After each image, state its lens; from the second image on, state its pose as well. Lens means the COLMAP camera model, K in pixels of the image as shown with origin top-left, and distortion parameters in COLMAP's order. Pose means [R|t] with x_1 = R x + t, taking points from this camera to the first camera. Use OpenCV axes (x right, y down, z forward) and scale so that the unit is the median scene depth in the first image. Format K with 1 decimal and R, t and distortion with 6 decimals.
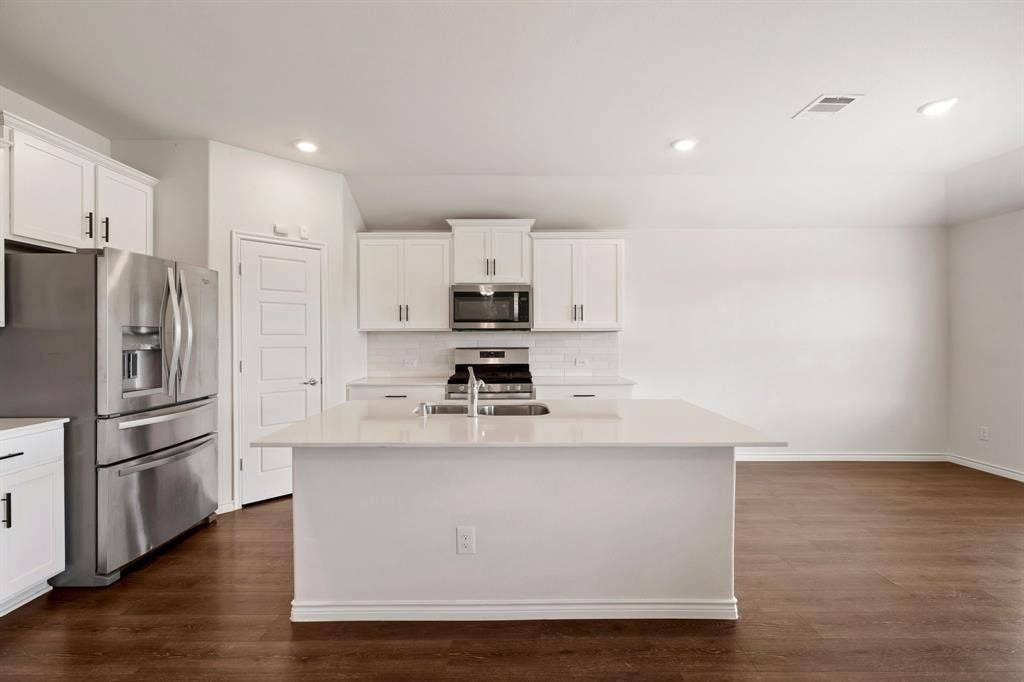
lens RADIAL K [[464.6, 0, 512.0], [0, 464.6, 341.0], [0, 0, 1]] dist [-0.001493, -0.000036]
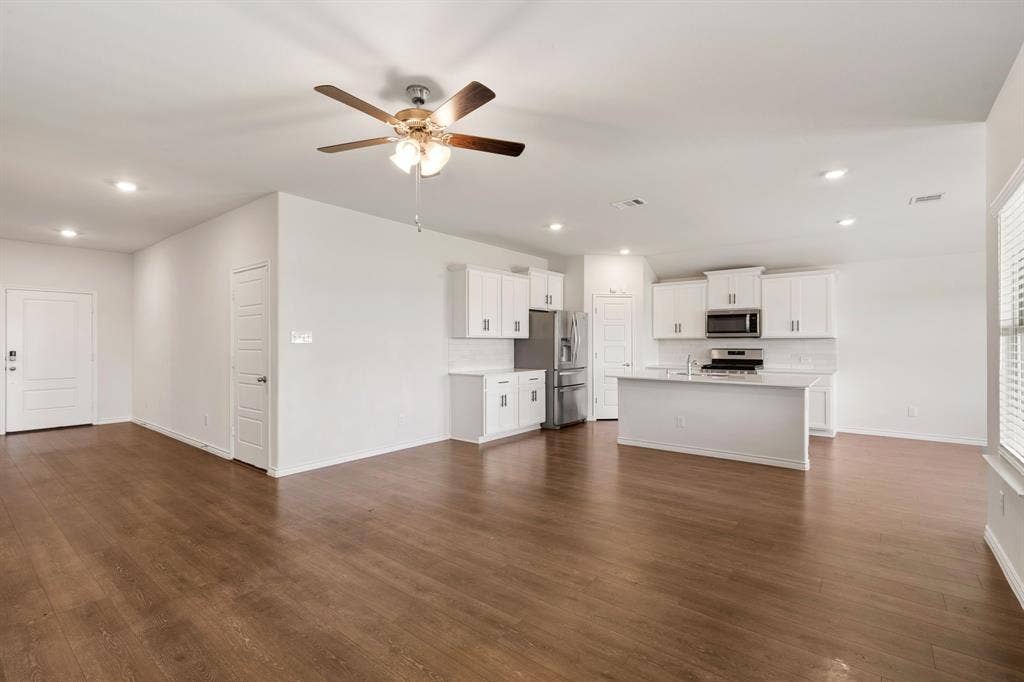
lens RADIAL K [[454.9, 0, 508.1], [0, 454.9, 338.1], [0, 0, 1]] dist [-0.001531, -0.000328]
pose [[0.775135, -0.003457, -0.631786, 0.355488], [-0.007033, 0.999876, -0.014099, 0.005816], [0.631756, 0.015372, 0.775014, -0.732805]]
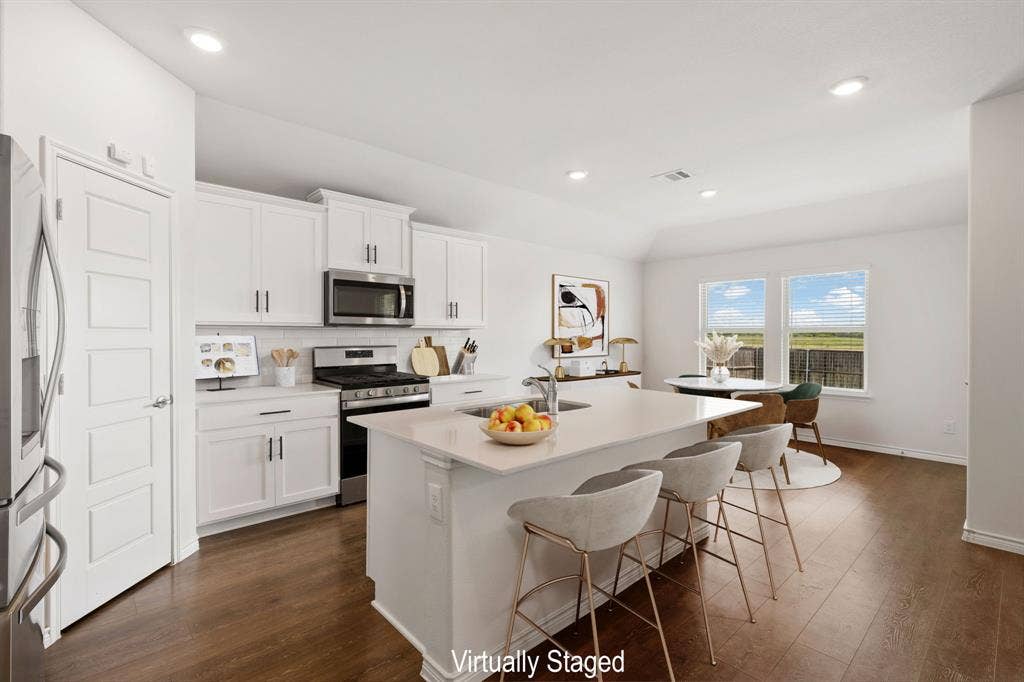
lens RADIAL K [[464.6, 0, 512.0], [0, 464.6, 341.0], [0, 0, 1]] dist [-0.001493, -0.000036]
pose [[0.740642, -0.003994, 0.671888, -0.442669], [0.000540, 0.999986, 0.005350, 0.000106], [-0.671900, -0.003599, 0.740633, 0.176143]]
